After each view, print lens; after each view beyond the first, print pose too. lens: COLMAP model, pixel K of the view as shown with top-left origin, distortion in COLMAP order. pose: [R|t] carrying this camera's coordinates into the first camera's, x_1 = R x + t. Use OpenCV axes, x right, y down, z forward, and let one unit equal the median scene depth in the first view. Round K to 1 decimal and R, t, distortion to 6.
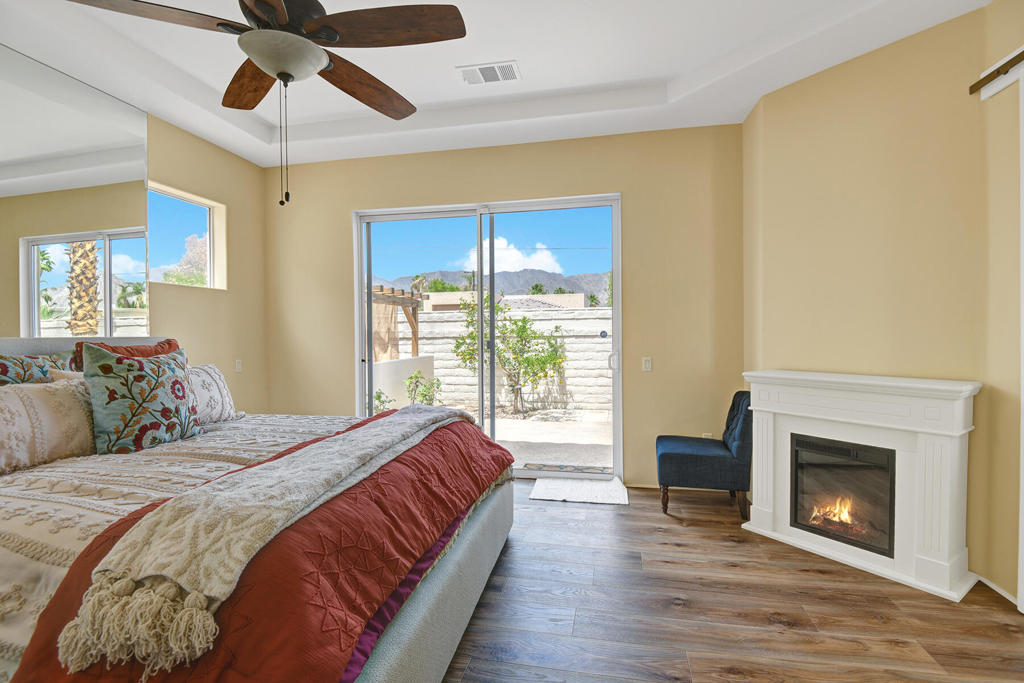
lens RADIAL K [[483.8, 0, 510.4], [0, 483.8, 342.8], [0, 0, 1]] dist [-0.020585, -0.001779]
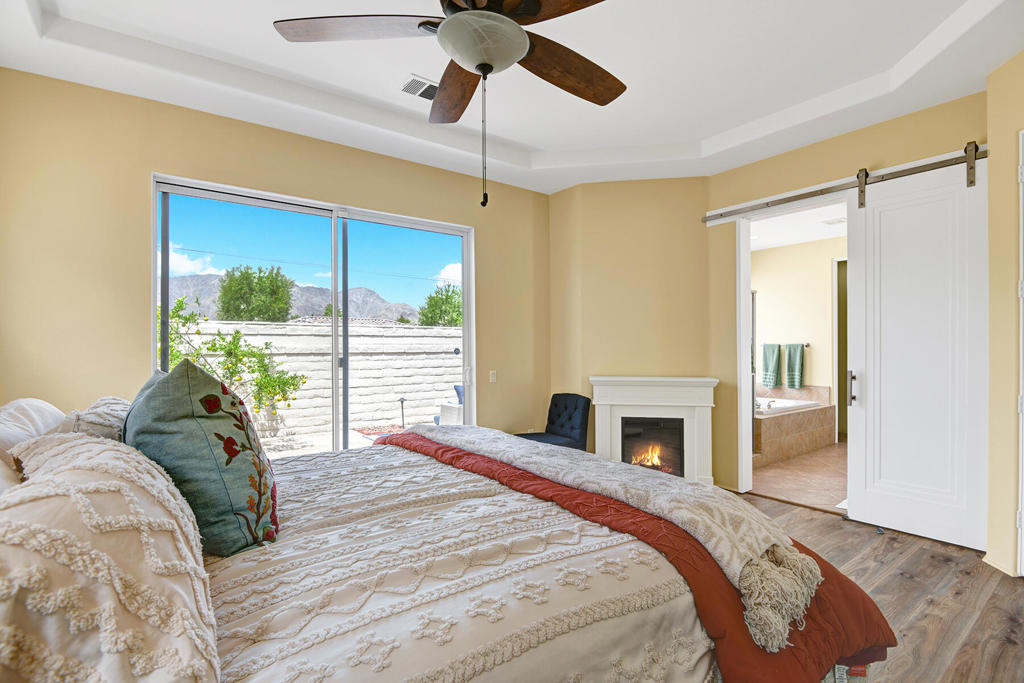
lens RADIAL K [[483.8, 0, 515.4], [0, 483.8, 343.4], [0, 0, 1]] dist [-0.020585, -0.001779]
pose [[0.661834, 0.016512, 0.749469, -0.541864], [0.012465, 0.999377, -0.033026, 0.002845], [-0.749547, 0.031200, 0.661216, 0.174650]]
